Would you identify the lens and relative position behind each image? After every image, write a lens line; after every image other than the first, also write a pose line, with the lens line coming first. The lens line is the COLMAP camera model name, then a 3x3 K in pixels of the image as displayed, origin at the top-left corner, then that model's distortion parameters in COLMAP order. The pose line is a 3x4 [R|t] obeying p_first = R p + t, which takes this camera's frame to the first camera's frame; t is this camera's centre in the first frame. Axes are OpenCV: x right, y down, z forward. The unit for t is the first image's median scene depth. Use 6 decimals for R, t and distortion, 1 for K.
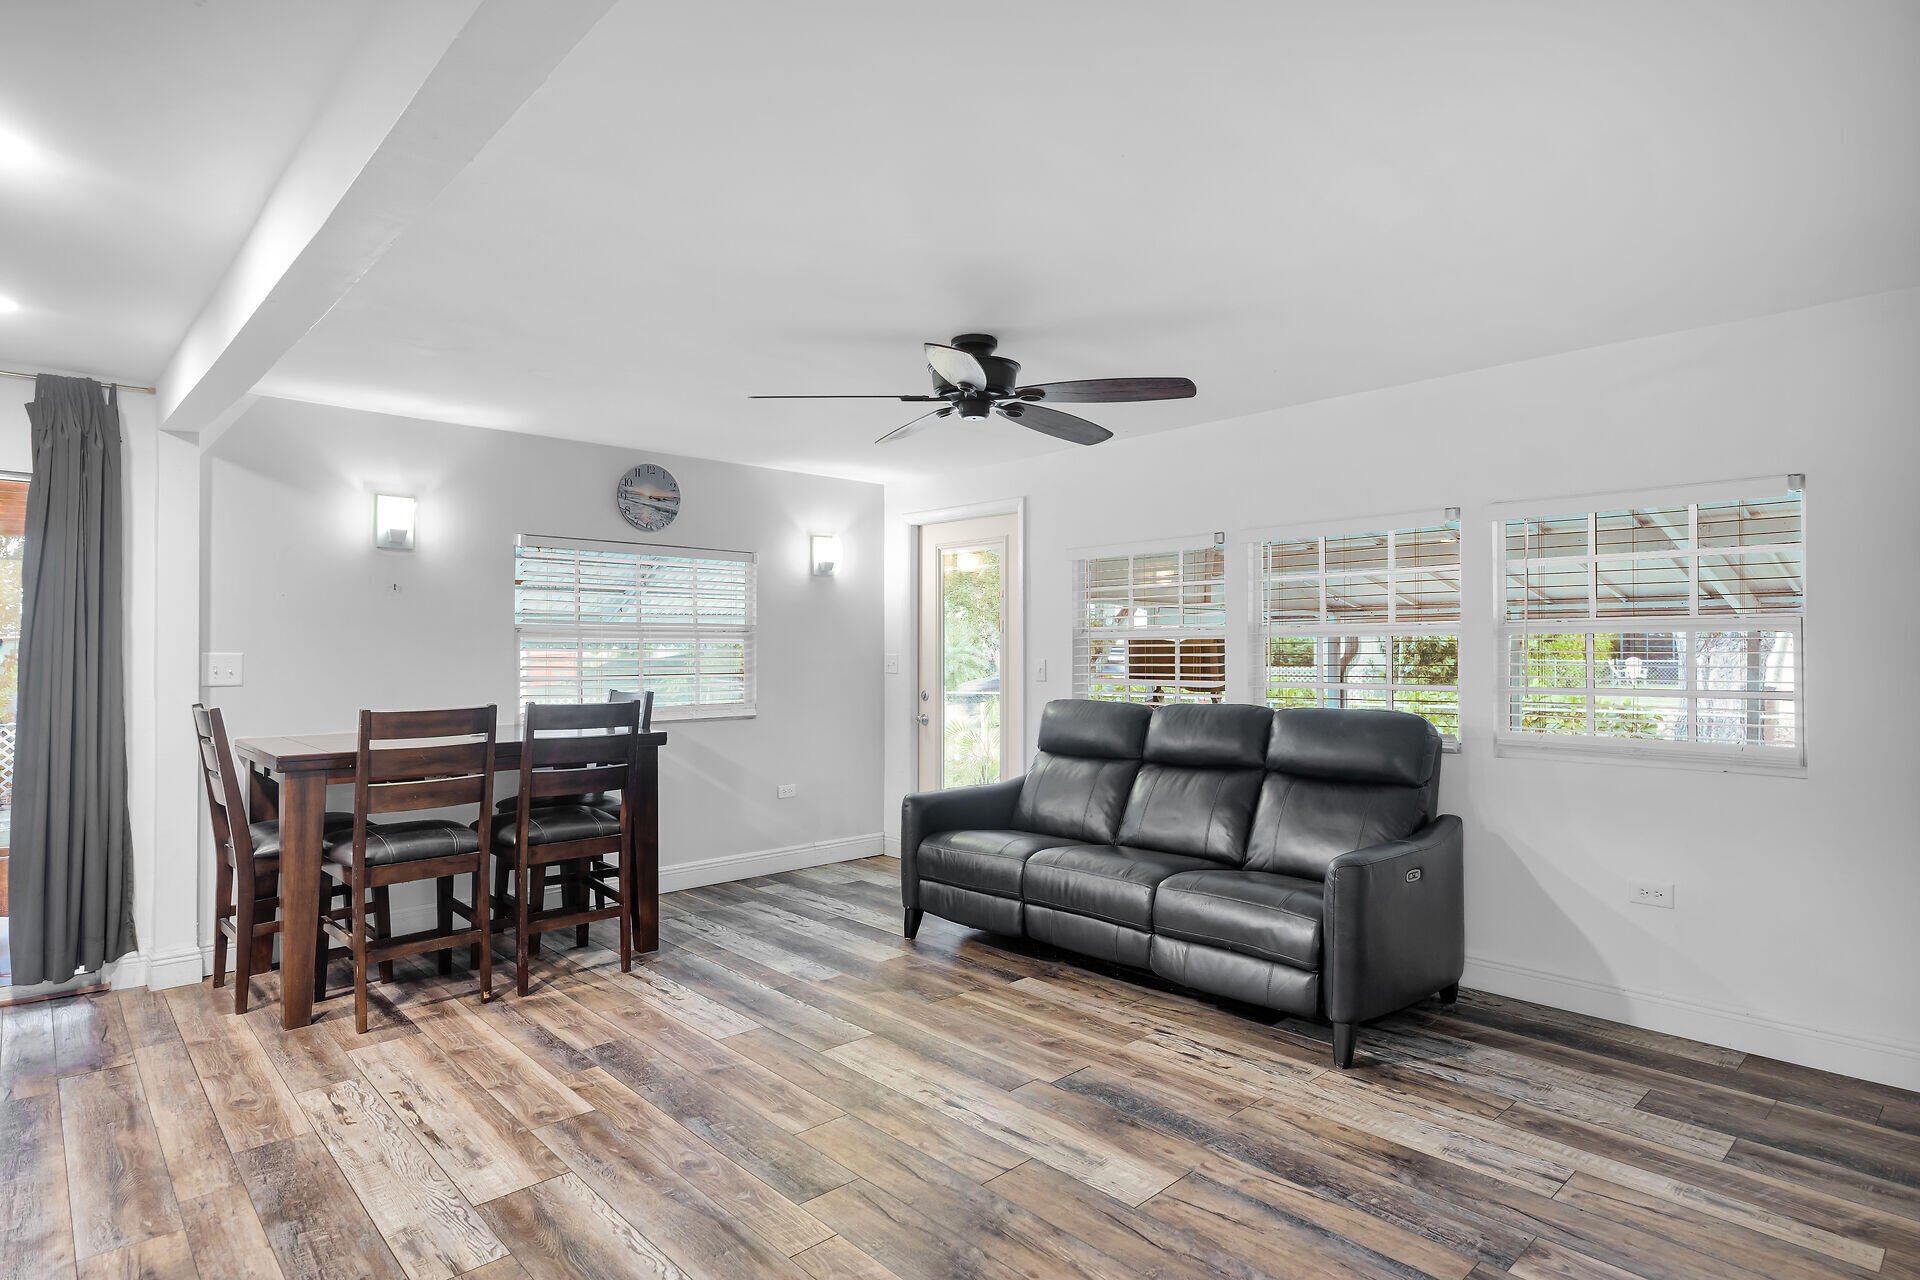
lens RADIAL K [[961.6, 0, 960.0], [0, 961.6, 640.0], [0, 0, 1]] dist [-0.003822, -0.000198]
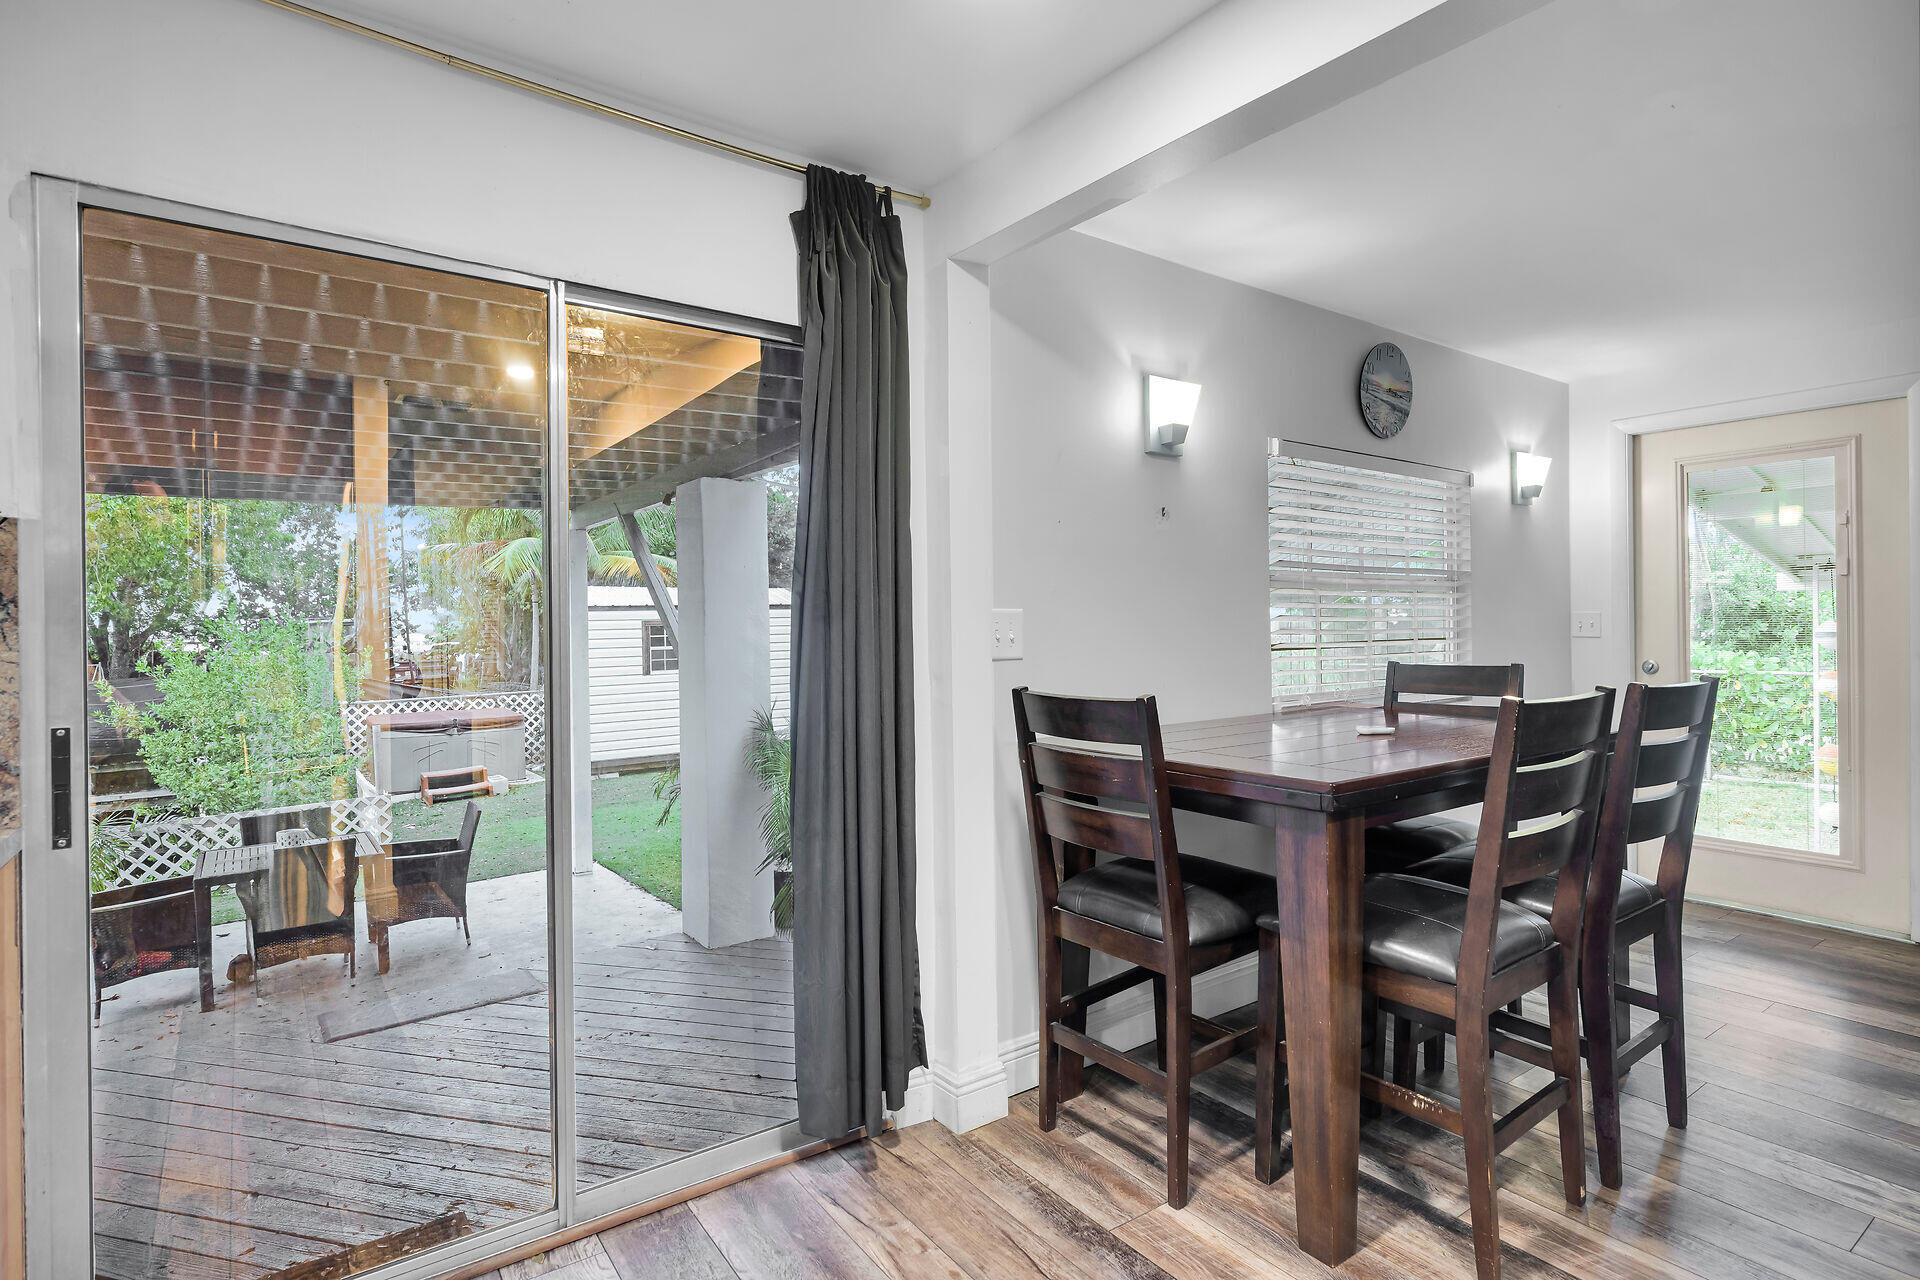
lens RADIAL K [[961.6, 0, 960.0], [0, 961.6, 640.0], [0, 0, 1]] dist [-0.003822, -0.000198]
pose [[0.991984, -0.000137, -0.126362, -0.649335], [0.004597, 0.999377, 0.035003, 0.008751], [0.126278, -0.035304, 0.991366, 0.313576]]
